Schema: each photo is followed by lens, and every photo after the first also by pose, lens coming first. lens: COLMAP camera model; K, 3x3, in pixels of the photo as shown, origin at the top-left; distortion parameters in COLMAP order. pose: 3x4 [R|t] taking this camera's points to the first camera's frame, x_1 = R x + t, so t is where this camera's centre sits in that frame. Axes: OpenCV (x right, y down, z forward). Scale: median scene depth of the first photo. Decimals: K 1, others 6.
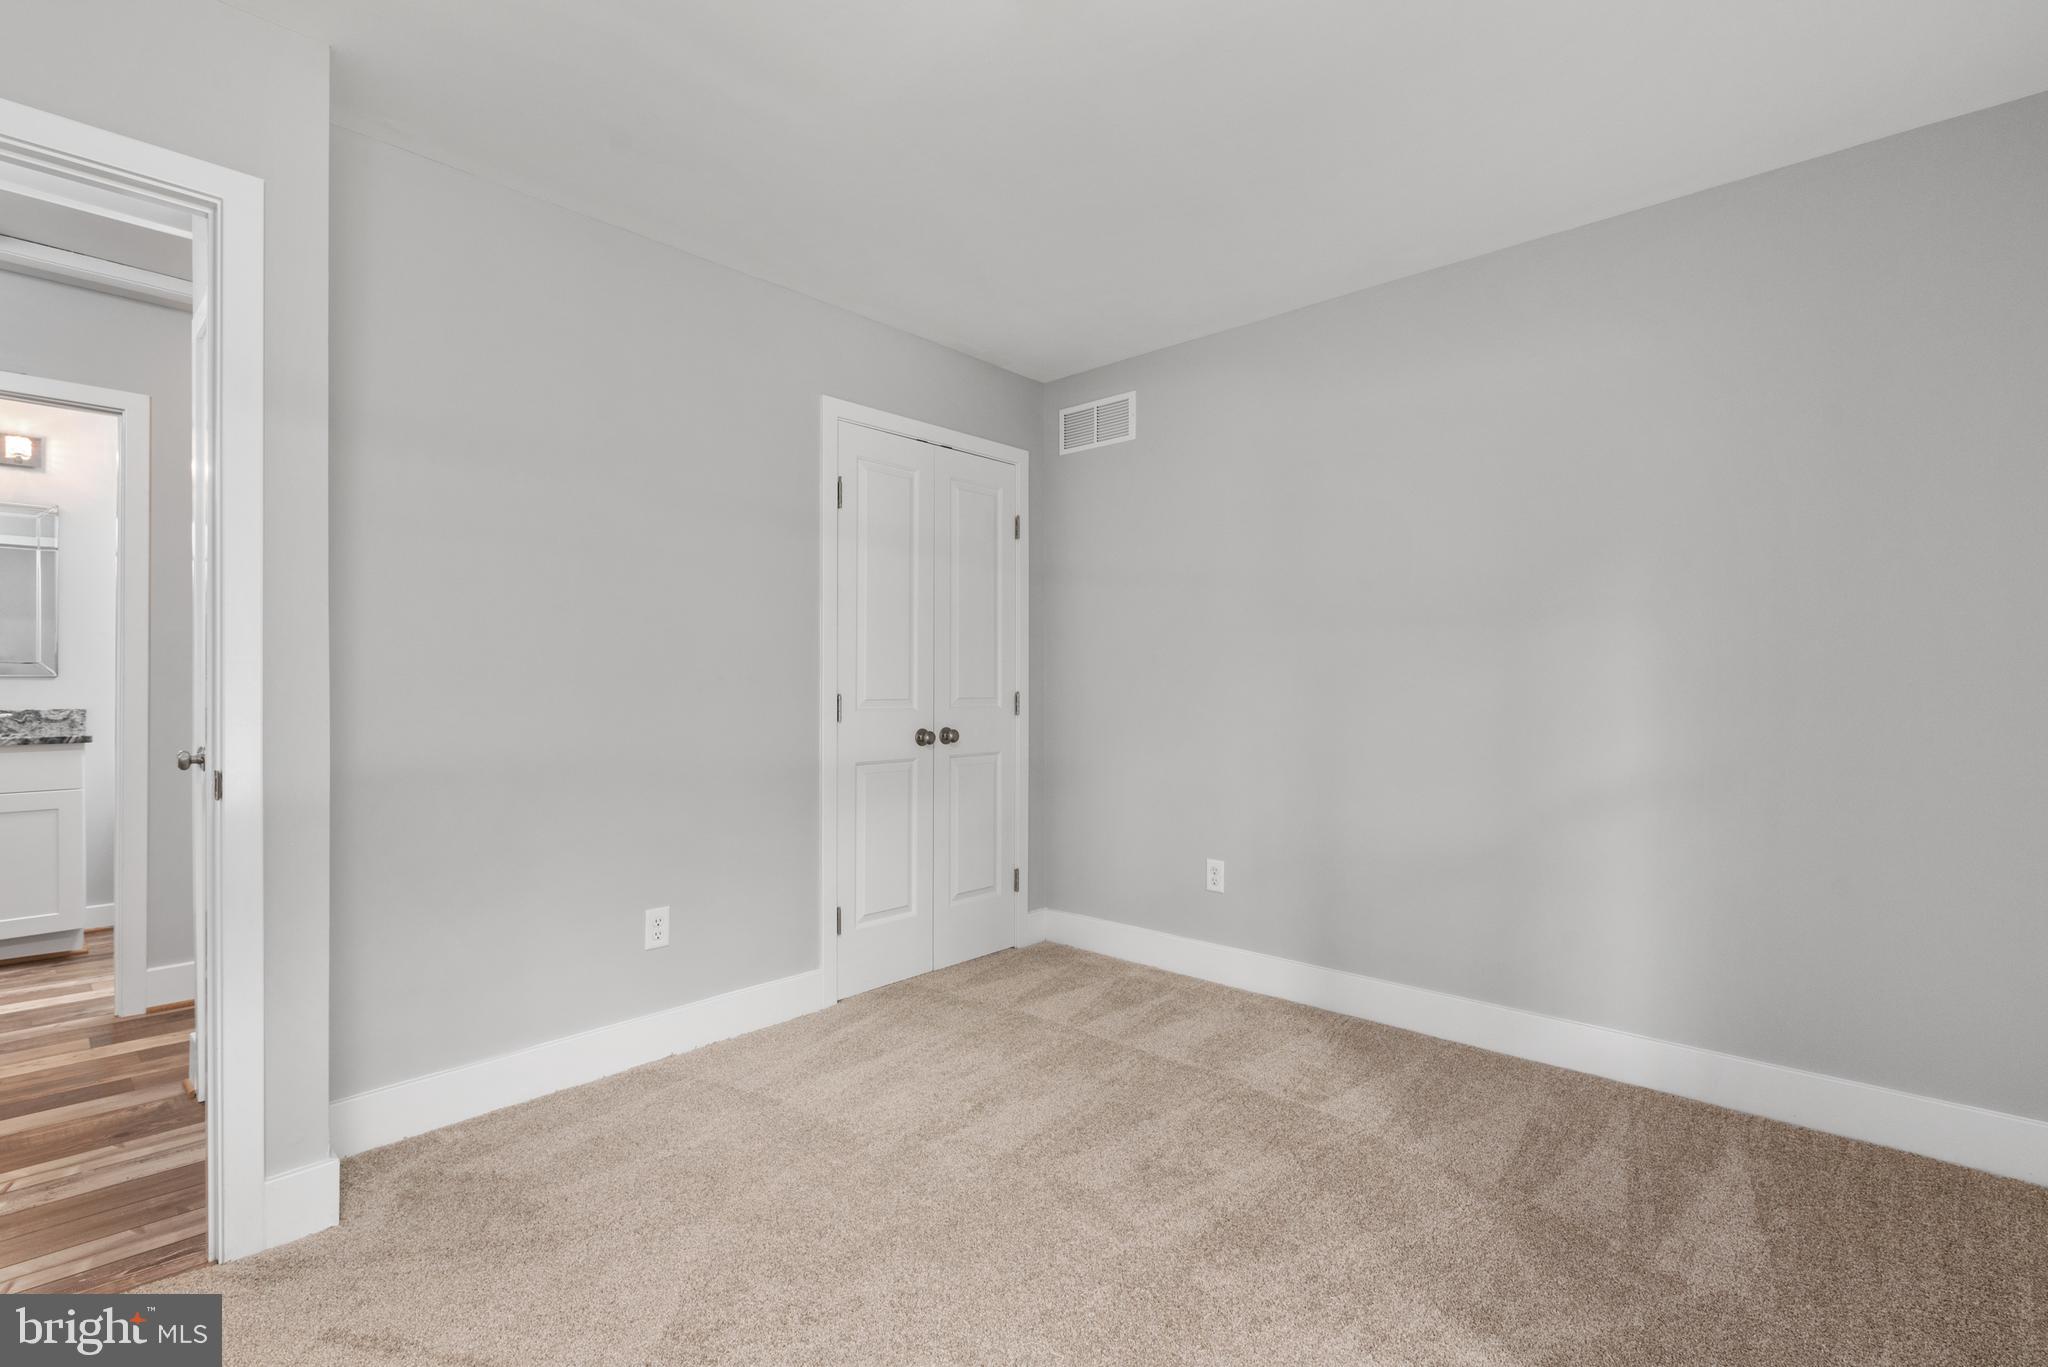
lens RADIAL K [[949.0, 0, 1020.9], [0, 949.0, 682.7], [0, 0, 1]] dist [-0.002217, -0.000835]
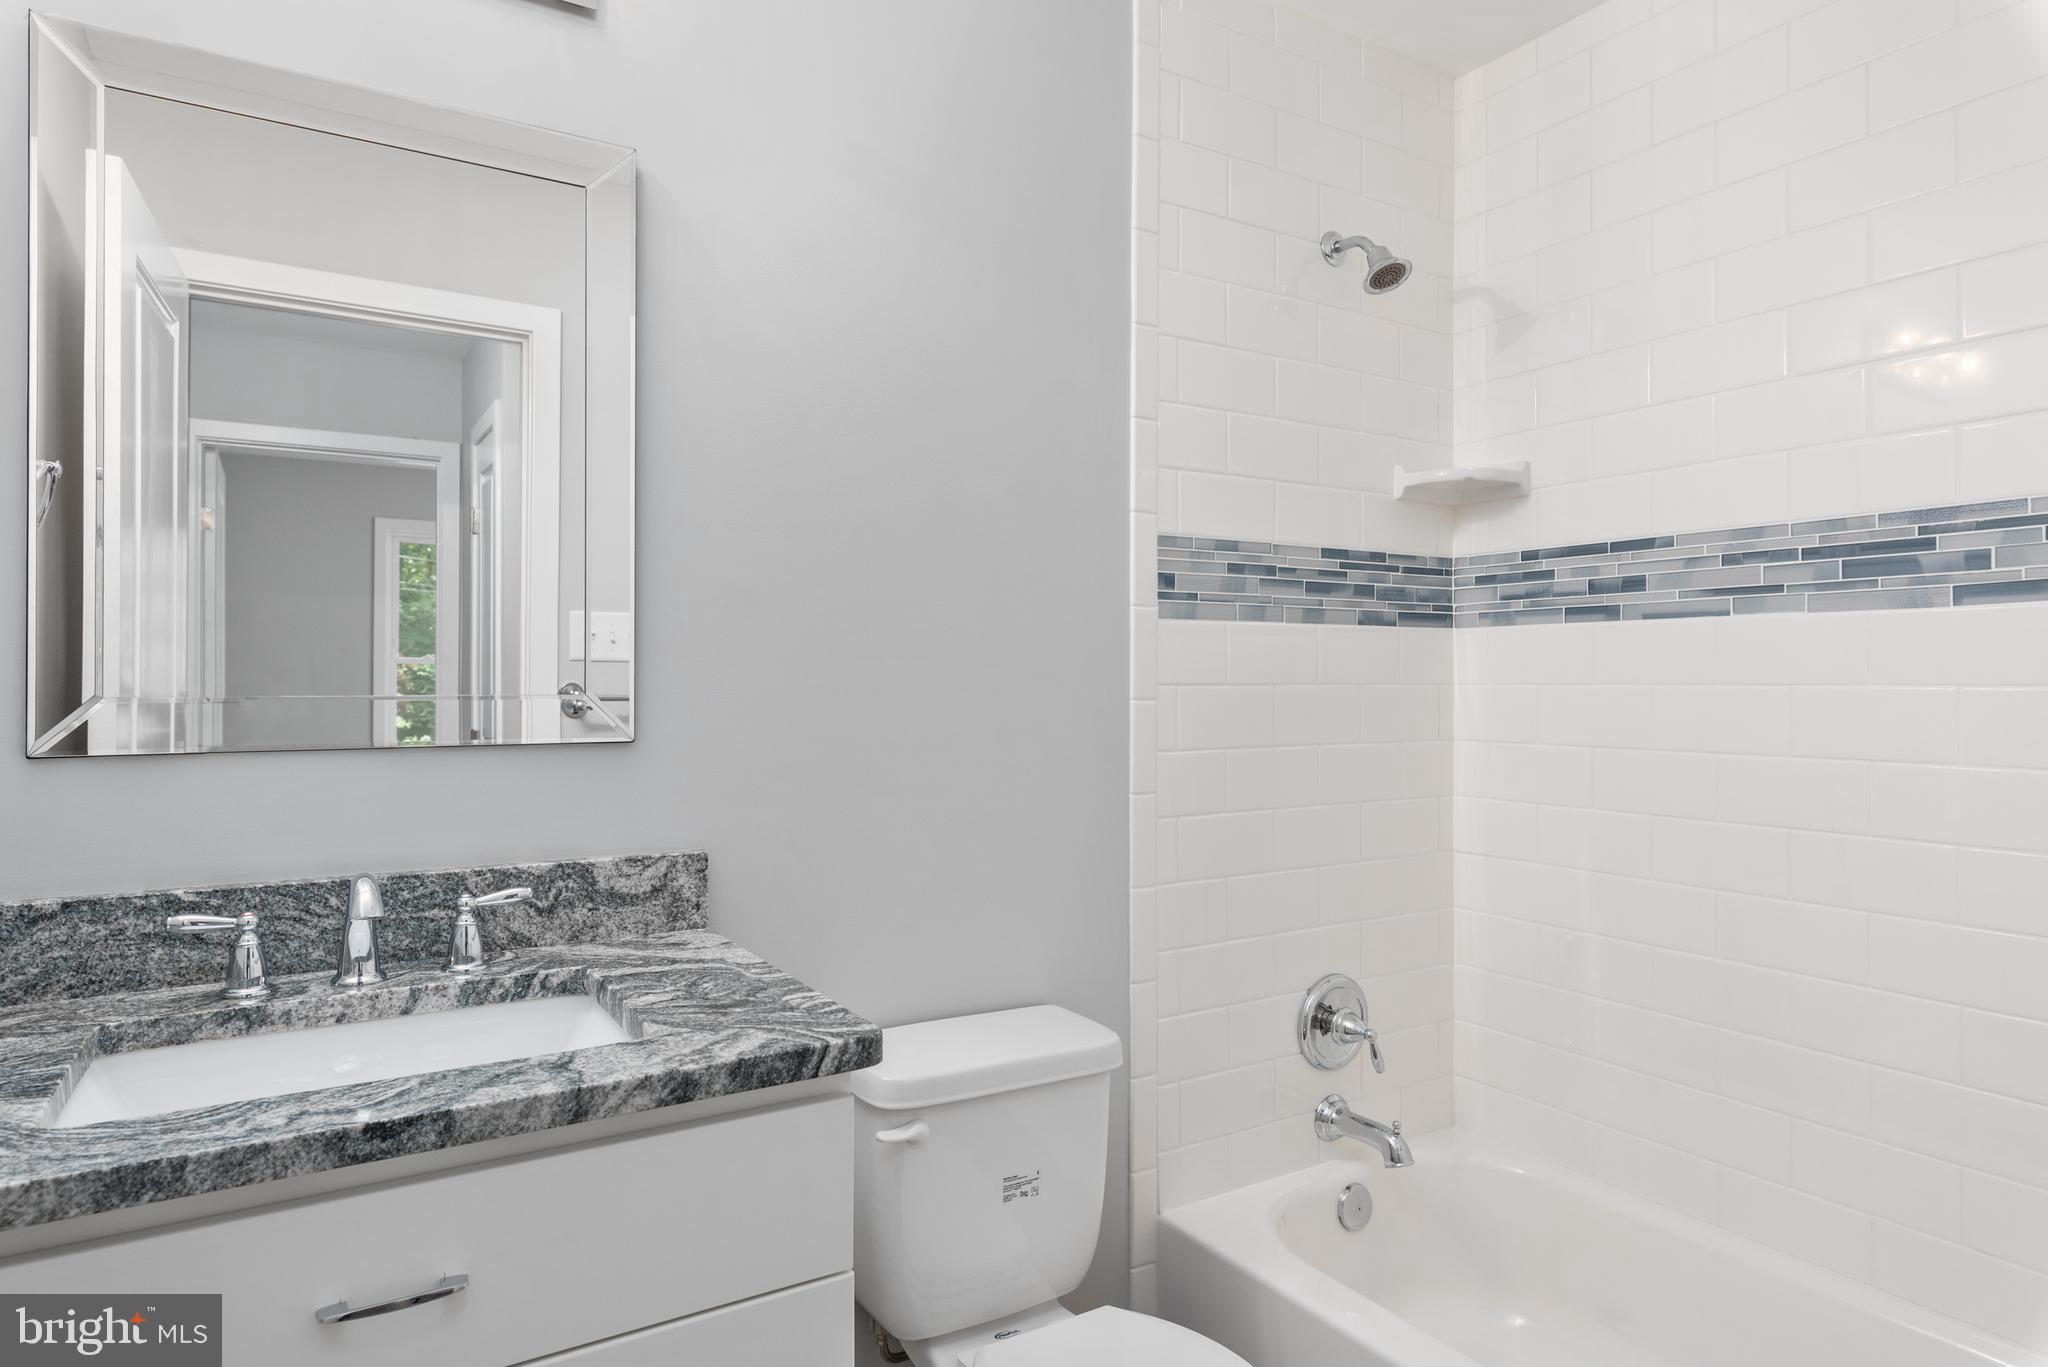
lens RADIAL K [[1186.7, 0, 1023.9], [0, 1186.7, 681.6], [0, 0, 1]] dist [-0.000025, -0.000014]
pose [[0.968762, 0.000076, -0.247991, -0.773865], [0.000170, 1.000000, 0.000971, -0.023750], [0.247991, -0.000983, 0.968762, 0.646569]]
